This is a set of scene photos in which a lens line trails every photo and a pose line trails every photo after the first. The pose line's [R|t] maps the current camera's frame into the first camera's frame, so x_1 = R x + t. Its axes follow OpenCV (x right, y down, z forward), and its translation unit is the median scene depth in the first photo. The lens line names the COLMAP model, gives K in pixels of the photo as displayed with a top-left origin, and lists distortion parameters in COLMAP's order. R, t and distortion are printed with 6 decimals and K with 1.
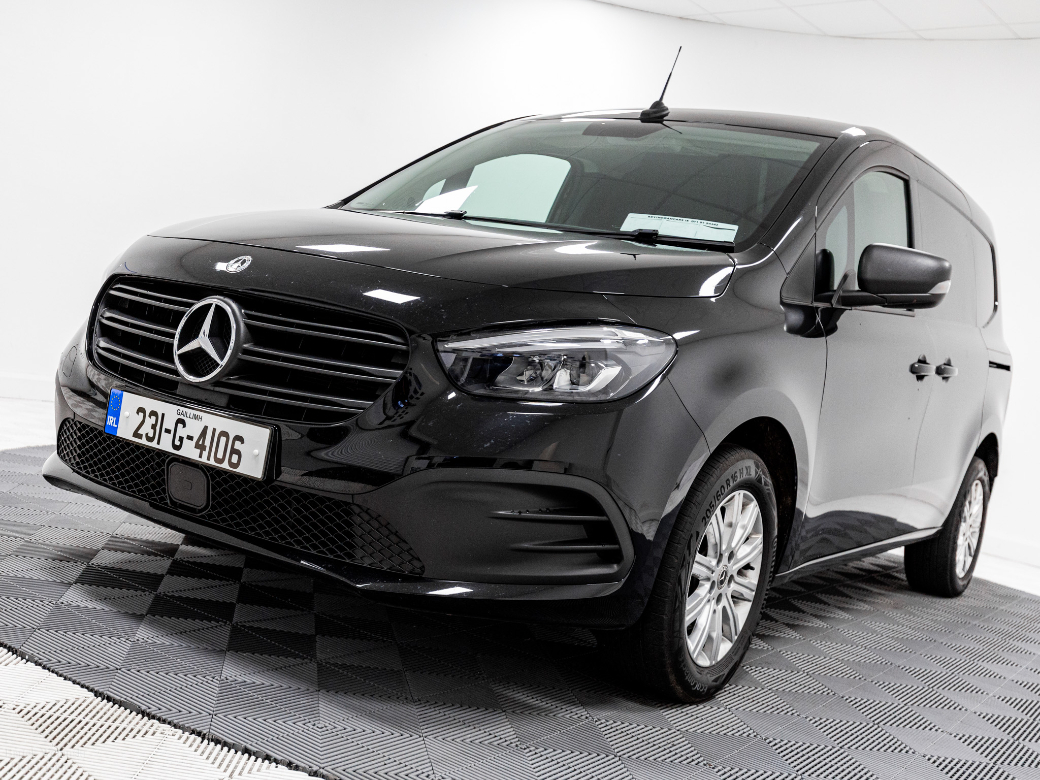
lens RADIAL K [[1085.2, 0, 520.0], [0, 1085.2, 390.0], [0, 0, 1]] dist [0.046631, -0.015428]
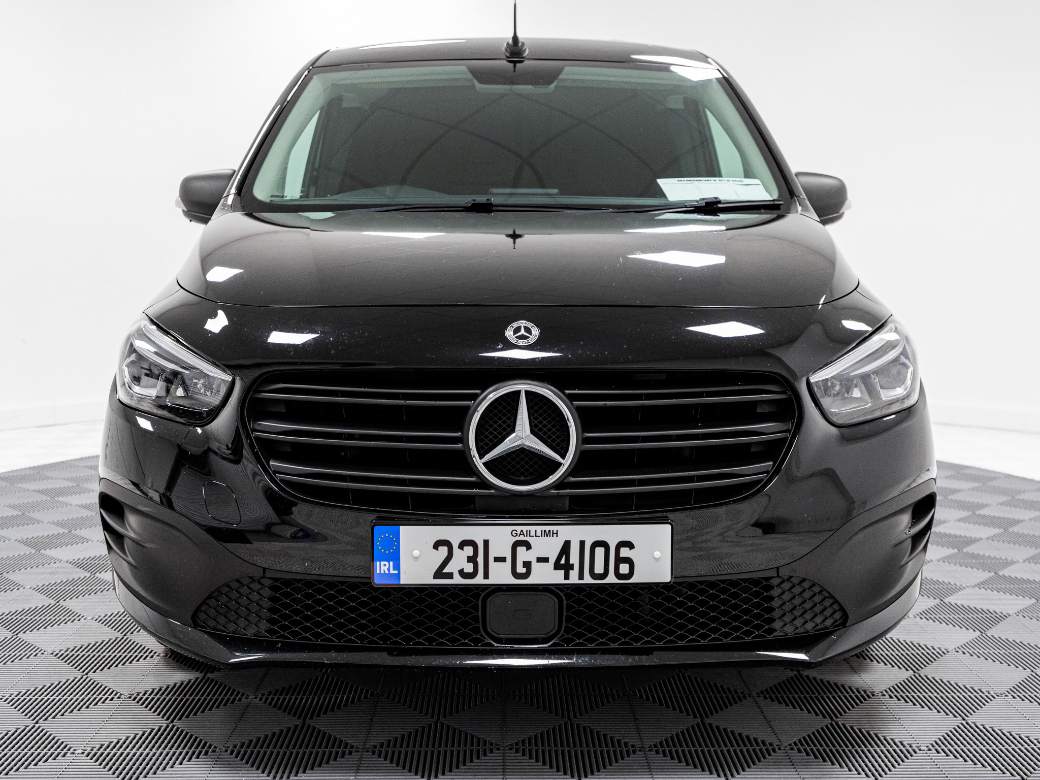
lens RADIAL K [[1085.2, 0, 520.0], [0, 1085.2, 390.0], [0, 0, 1]] dist [0.046631, -0.015428]
pose [[0.794569, -0.229989, 0.561929, -0.735430], [0.152544, 0.971415, 0.181886, -0.226255], [-0.587699, -0.058802, 0.806940, 0.364392]]
